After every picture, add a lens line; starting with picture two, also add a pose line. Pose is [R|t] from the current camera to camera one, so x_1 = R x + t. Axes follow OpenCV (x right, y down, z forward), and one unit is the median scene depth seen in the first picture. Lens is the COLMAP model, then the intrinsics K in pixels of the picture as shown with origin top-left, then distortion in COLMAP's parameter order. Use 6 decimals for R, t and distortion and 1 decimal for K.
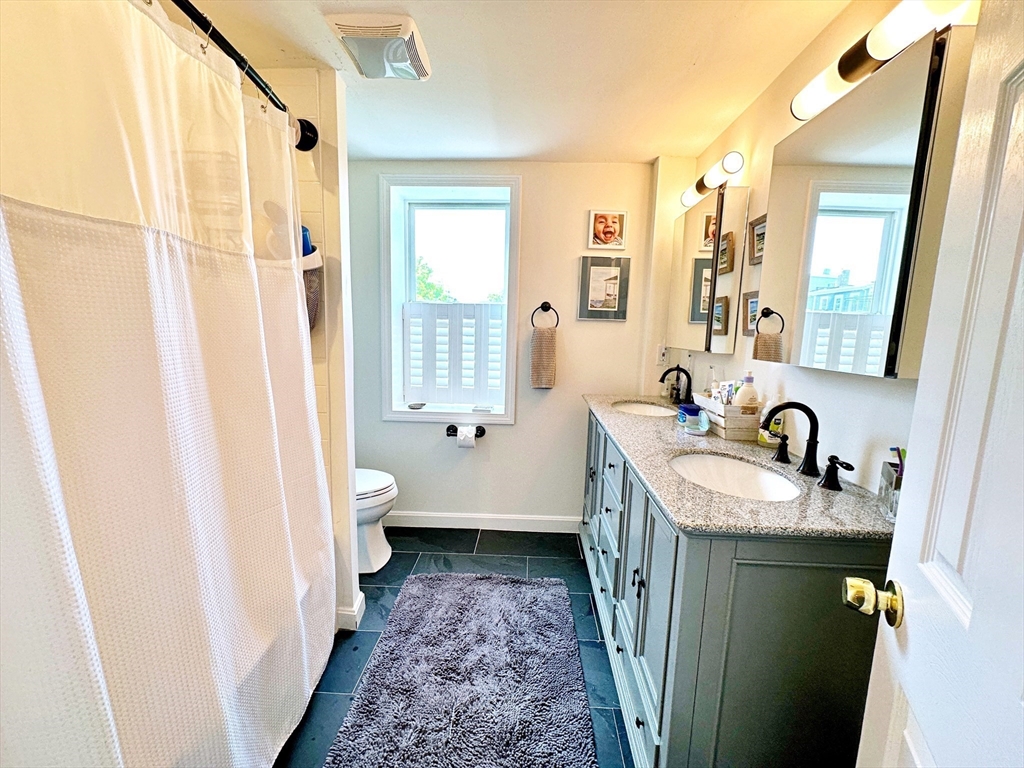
lens RADIAL K [[411.1, 0, 513.4], [0, 411.1, 385.0], [0, 0, 1]] dist [-0.002359, 0.000406]
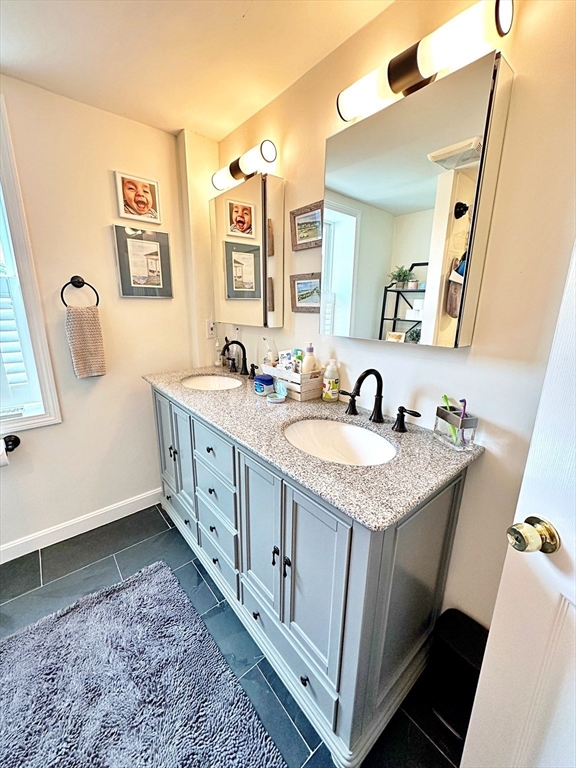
lens RADIAL K [[308.3, 0, 288.0], [0, 308.3, 384.0], [0, 0, 1]] dist [-0.002359, 0.000406]
pose [[0.740682, -0.186254, 0.645522, -0.068934], [0.101903, 0.980833, 0.166077, -0.059581], [-0.664082, -0.057230, 0.745466, 0.297382]]
